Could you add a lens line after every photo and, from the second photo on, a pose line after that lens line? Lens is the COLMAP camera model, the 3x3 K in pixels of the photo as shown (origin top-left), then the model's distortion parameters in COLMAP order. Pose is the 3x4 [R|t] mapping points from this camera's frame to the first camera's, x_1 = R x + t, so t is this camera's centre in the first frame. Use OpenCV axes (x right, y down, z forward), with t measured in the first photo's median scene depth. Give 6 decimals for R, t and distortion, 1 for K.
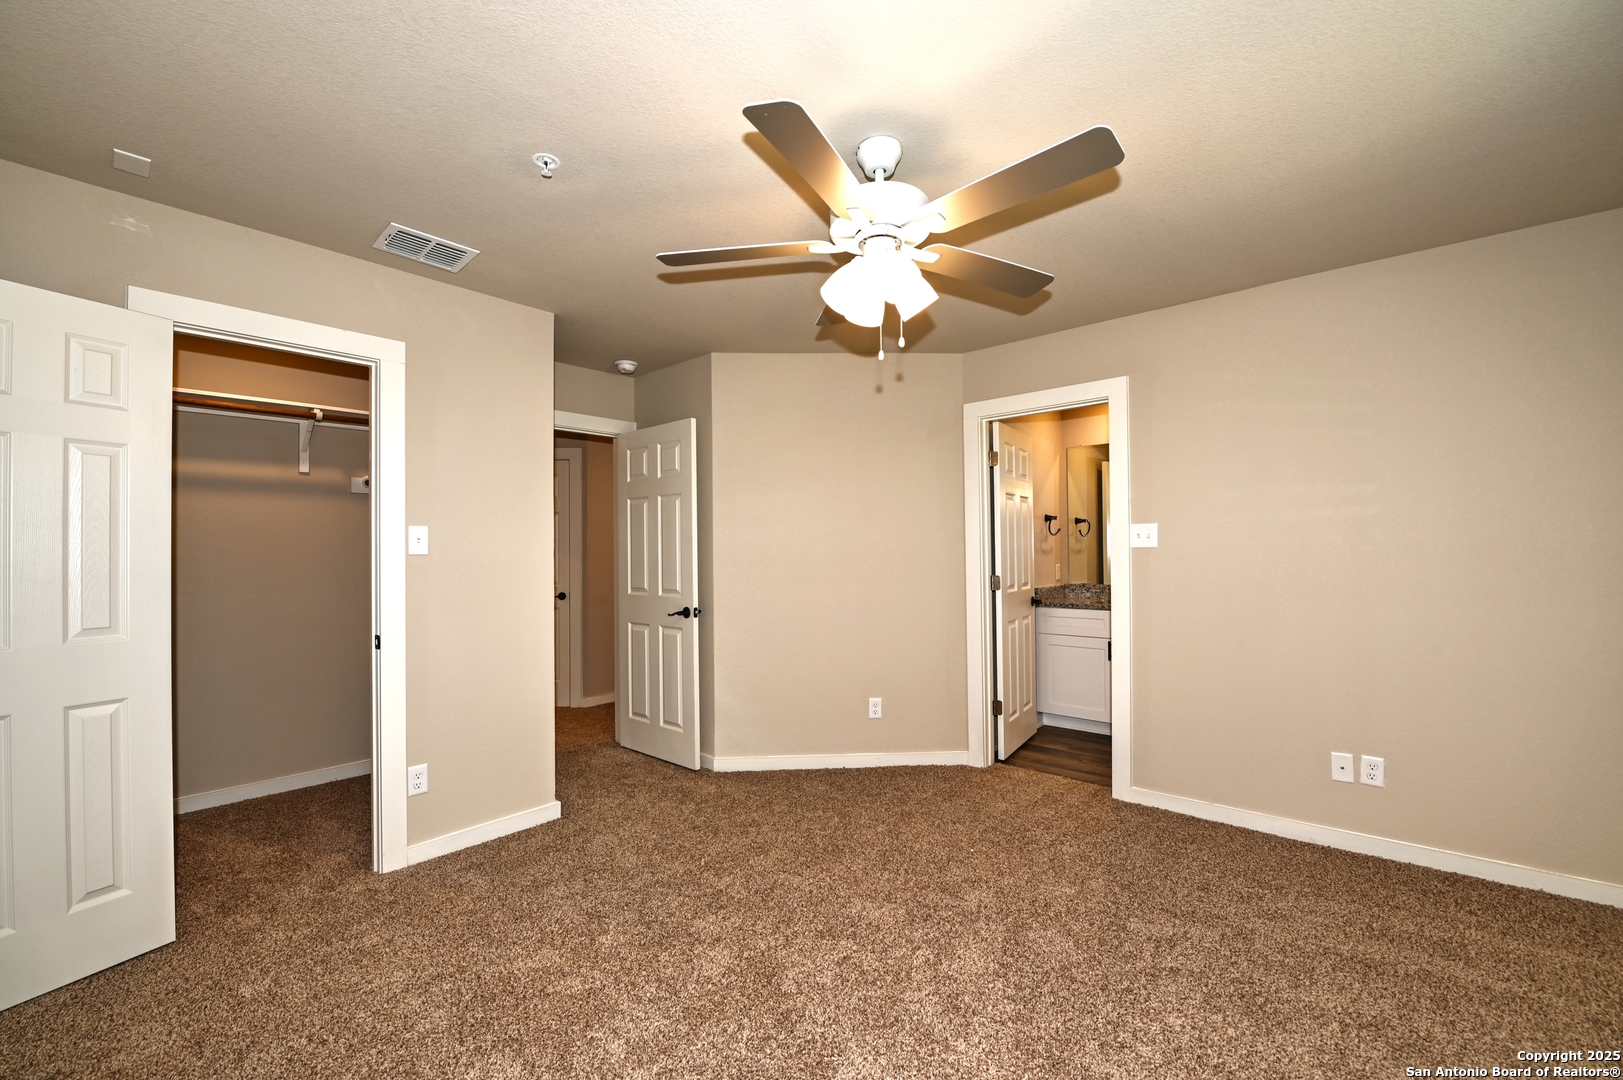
lens RADIAL K [[656.5, 0, 807.4], [0, 656.5, 543.3], [0, 0, 1]] dist [-0.014624, -0.003802]
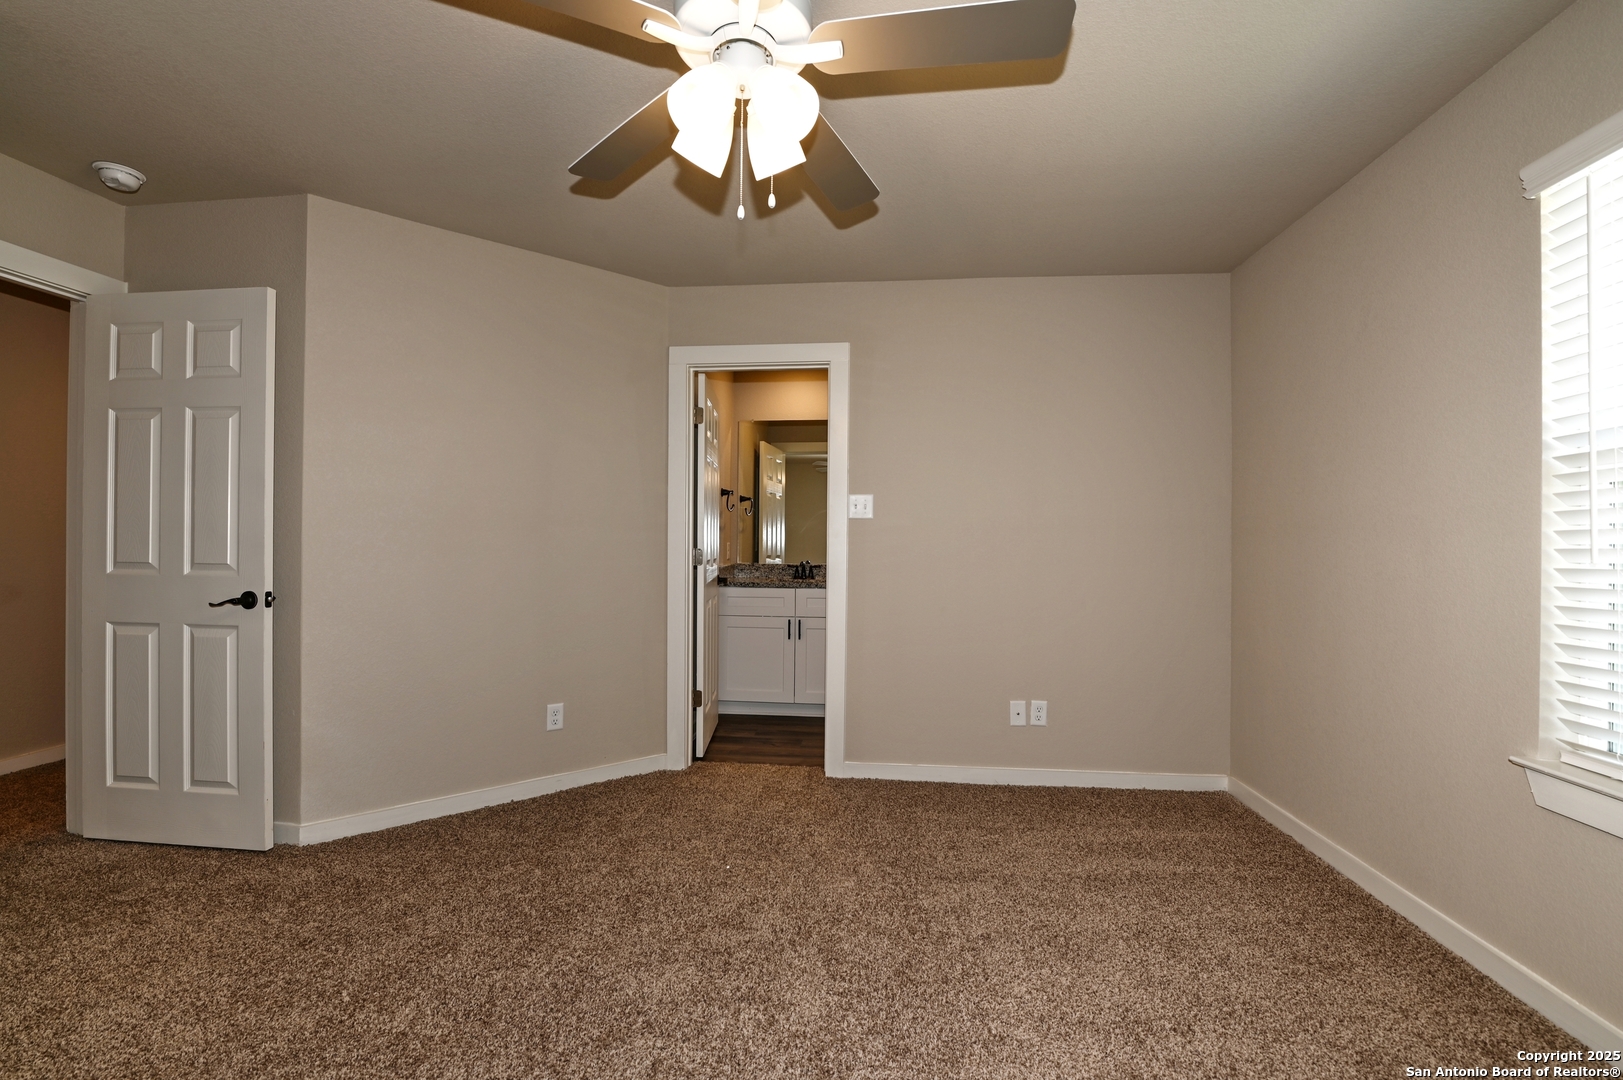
lens RADIAL K [[689.5, 0, 823.0], [0, 689.5, 542.8], [0, 0, 1]] dist [-0.017643, -0.001083]
pose [[0.808005, 0.018436, 0.588888, -0.129882], [-0.024938, 0.999685, 0.002922, 0.037427], [-0.588648, -0.017047, 0.808210, 0.169651]]
